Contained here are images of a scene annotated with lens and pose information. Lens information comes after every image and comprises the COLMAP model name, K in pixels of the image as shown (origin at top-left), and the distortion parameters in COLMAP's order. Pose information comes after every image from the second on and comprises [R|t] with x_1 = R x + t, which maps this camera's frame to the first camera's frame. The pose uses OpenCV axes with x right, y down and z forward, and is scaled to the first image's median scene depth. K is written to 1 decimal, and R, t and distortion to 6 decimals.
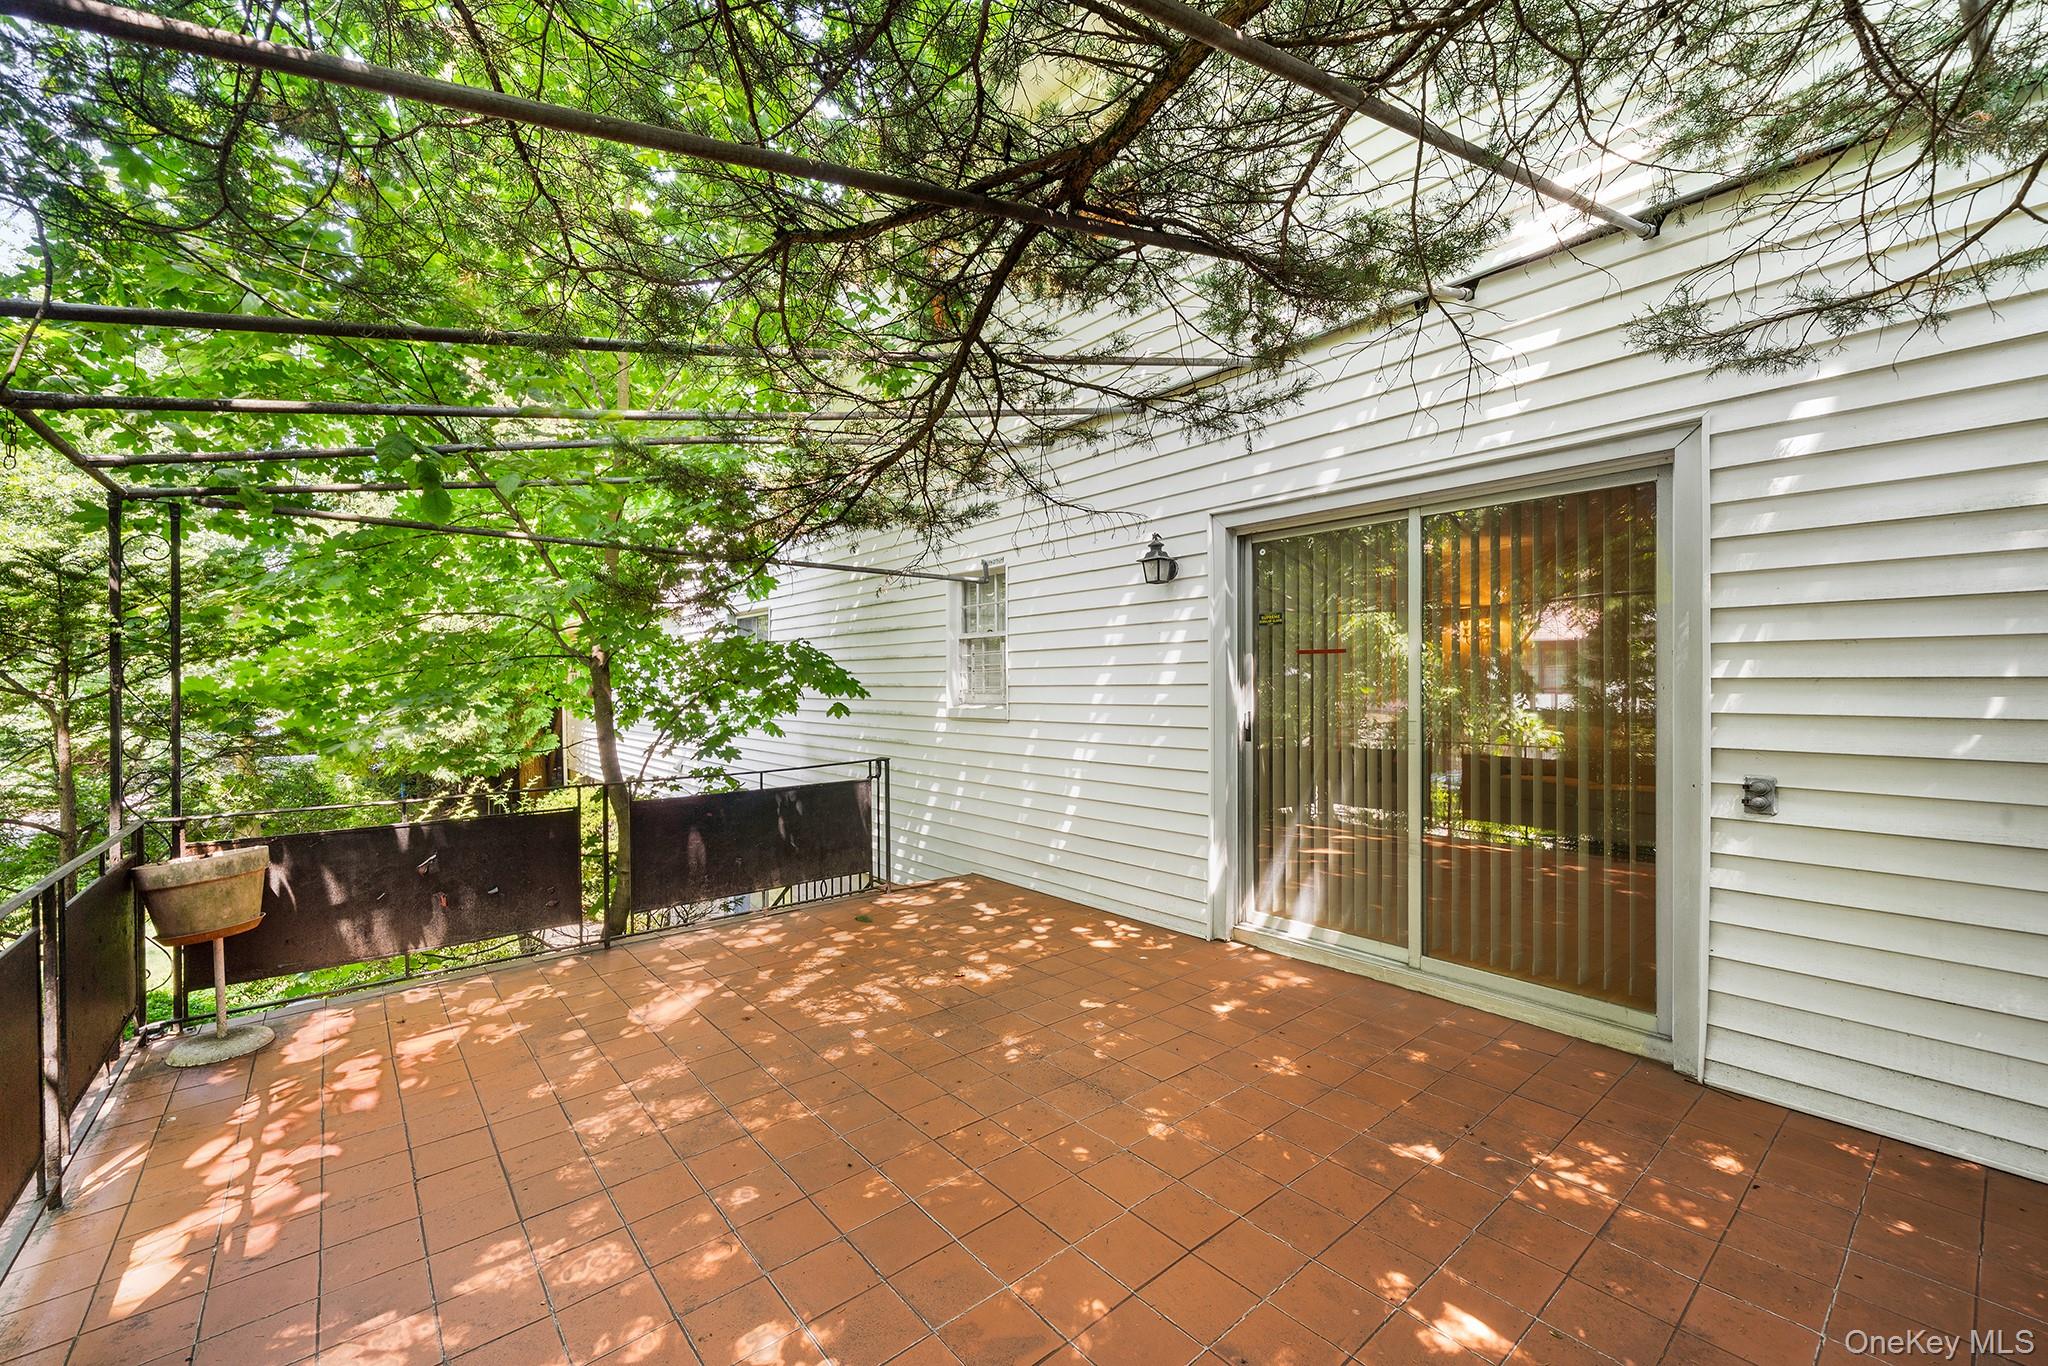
lens RADIAL K [[814.8, 0, 1021.9], [0, 814.8, 690.4], [0, 0, 1]] dist [-0.002775, -0.000394]
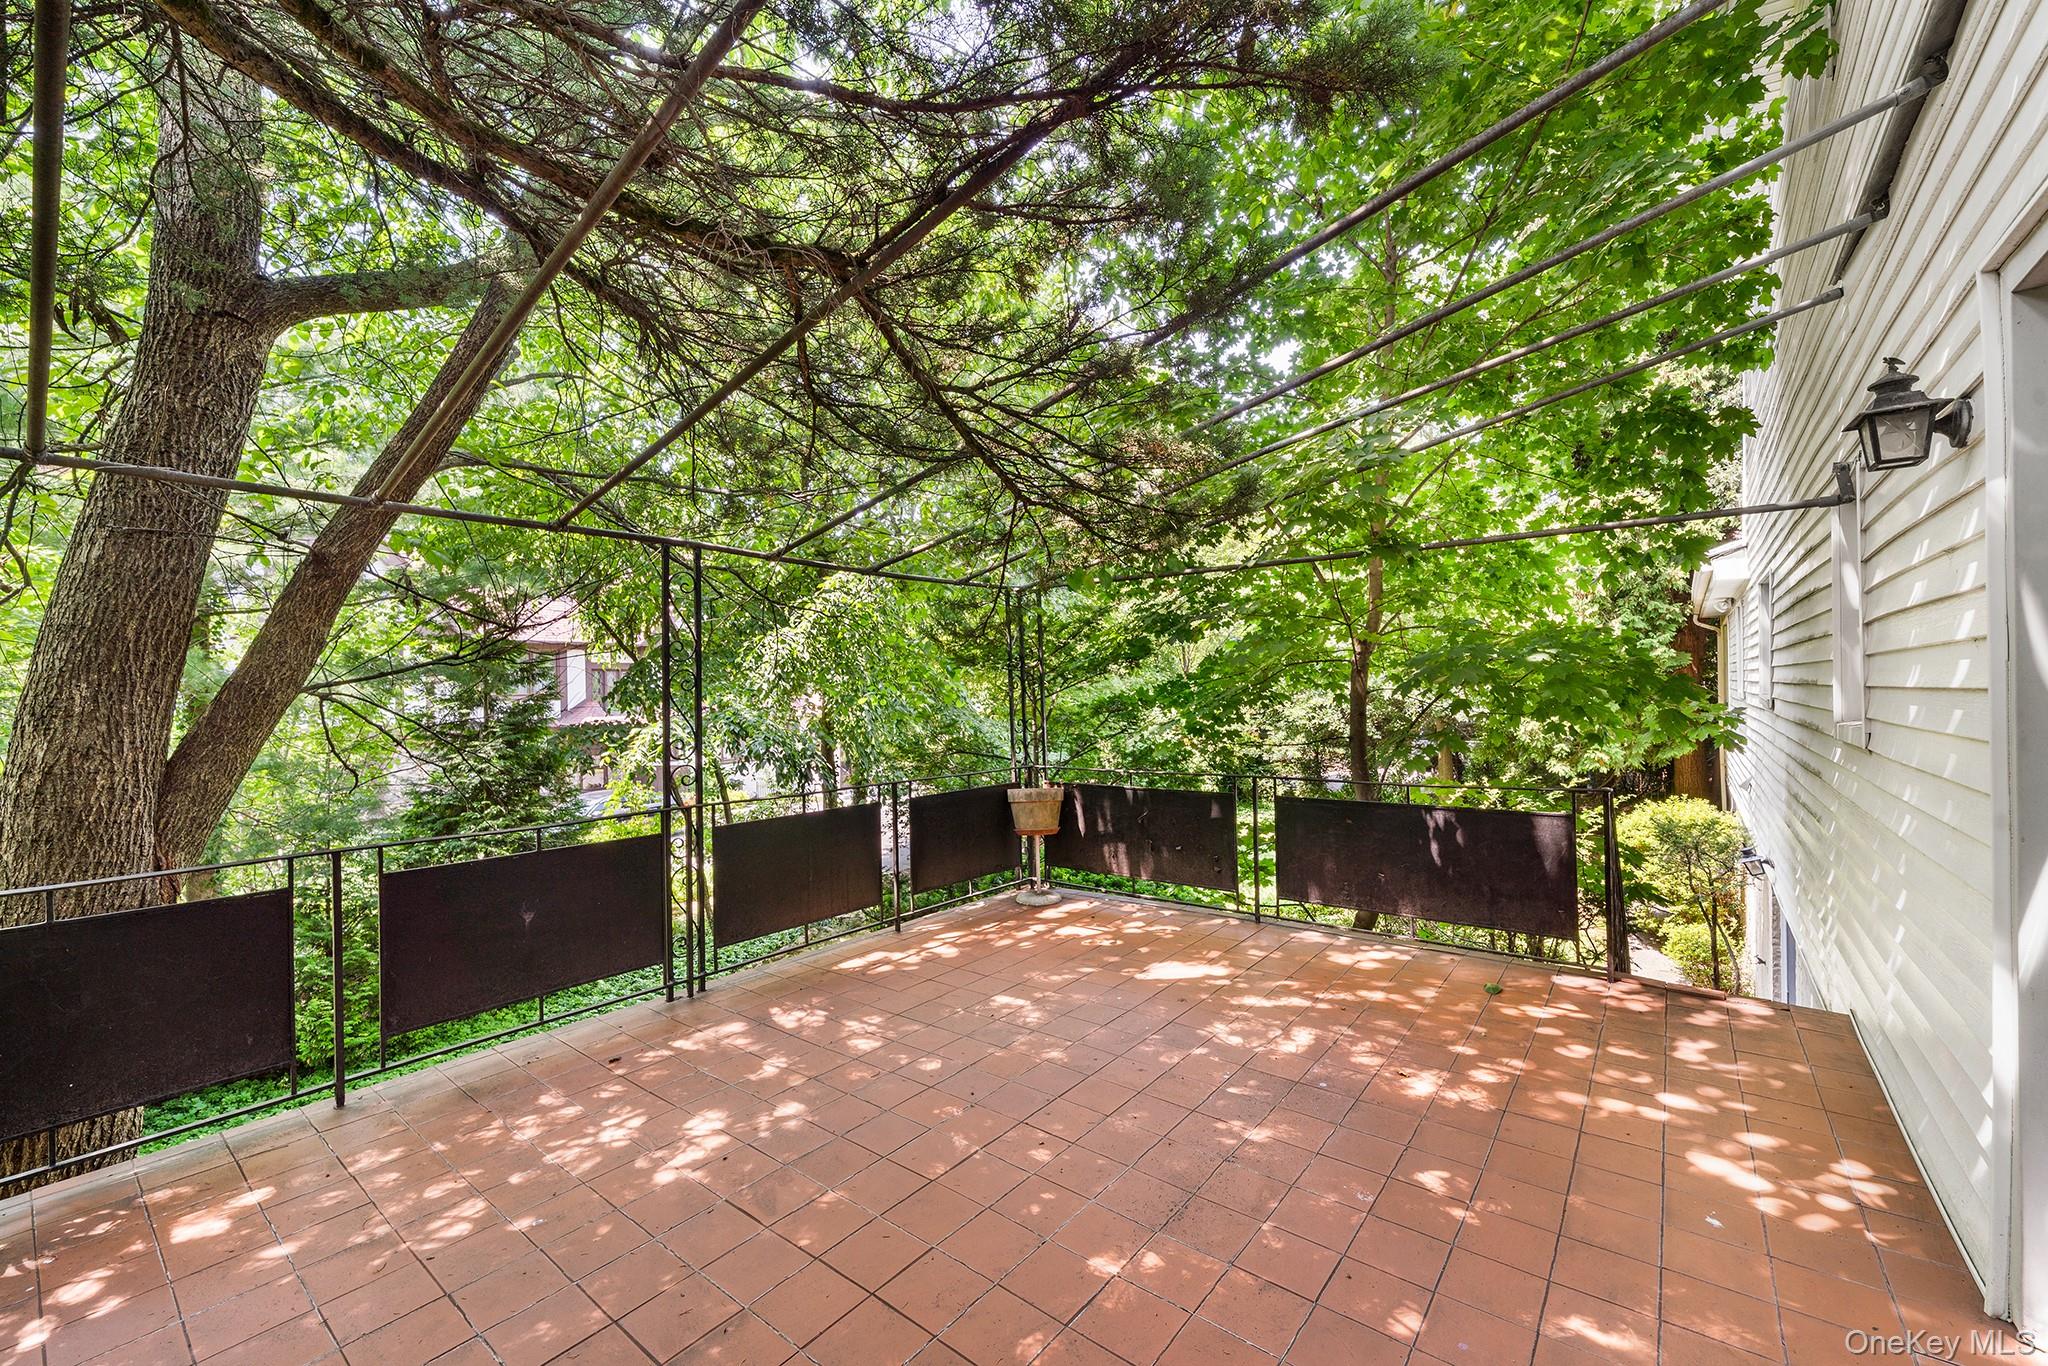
lens RADIAL K [[814.8, 0, 1021.9], [0, 814.8, 689.7], [0, 0, 1]] dist [-0.002775, -0.000394]
pose [[0.190369, -0.004079, -0.981704, 0.624072], [0.012756, 0.999917, -0.001681, -0.013370], [0.981630, -0.012202, 0.190405, 0.520012]]
